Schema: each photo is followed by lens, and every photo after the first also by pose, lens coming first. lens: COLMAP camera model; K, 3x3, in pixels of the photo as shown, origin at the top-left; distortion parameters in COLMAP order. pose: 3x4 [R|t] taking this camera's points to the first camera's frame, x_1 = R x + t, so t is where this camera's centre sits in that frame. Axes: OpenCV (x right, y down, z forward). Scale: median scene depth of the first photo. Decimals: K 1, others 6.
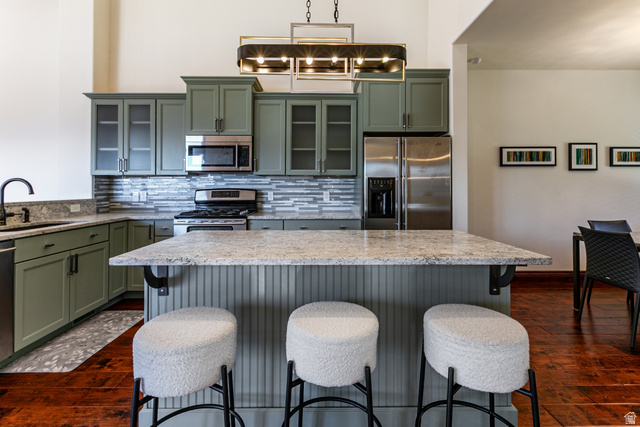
lens RADIAL K [[291.2, 0, 316.0], [0, 291.2, 185.5], [0, 0, 1]] dist [-0.000664, -0.000700]
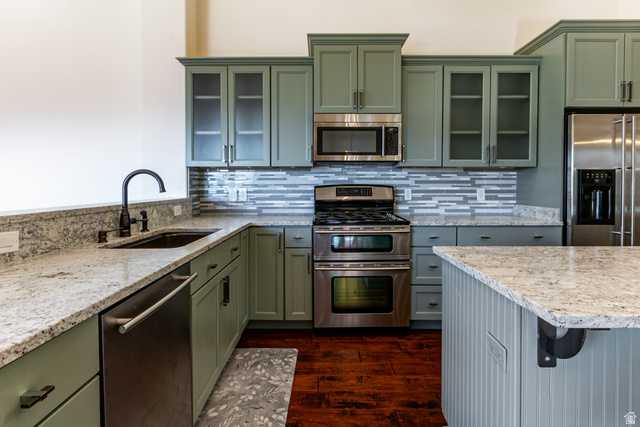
lens RADIAL K [[332.2, 0, 320.7], [0, 332.2, 189.9], [0, 0, 1]] dist [-0.000045, 0.001144]
pose [[0.999839, 0.001287, -0.017910, -0.402283], [-0.000801, 0.999633, 0.027074, 0.001108], [0.017938, -0.027055, 0.999473, 0.135244]]
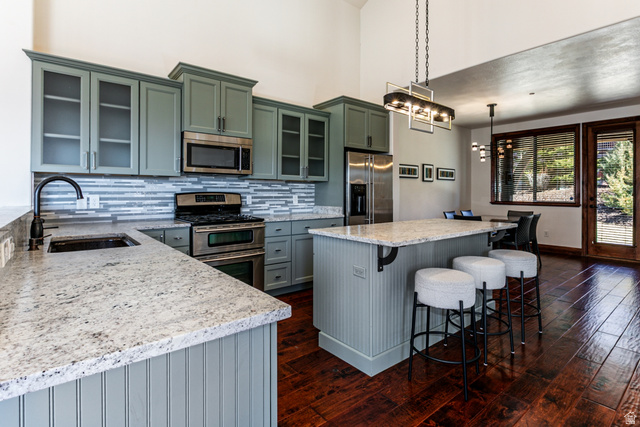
lens RADIAL K [[320.4, 0, 316.5], [0, 320.4, 190.8], [0, 0, 1]] dist [0.001844, -0.001700]
pose [[0.791258, 0.007386, 0.611438, -0.699415], [-0.011593, 0.999929, 0.002923, -0.000474], [-0.611373, -0.009401, 0.791287, -0.003764]]
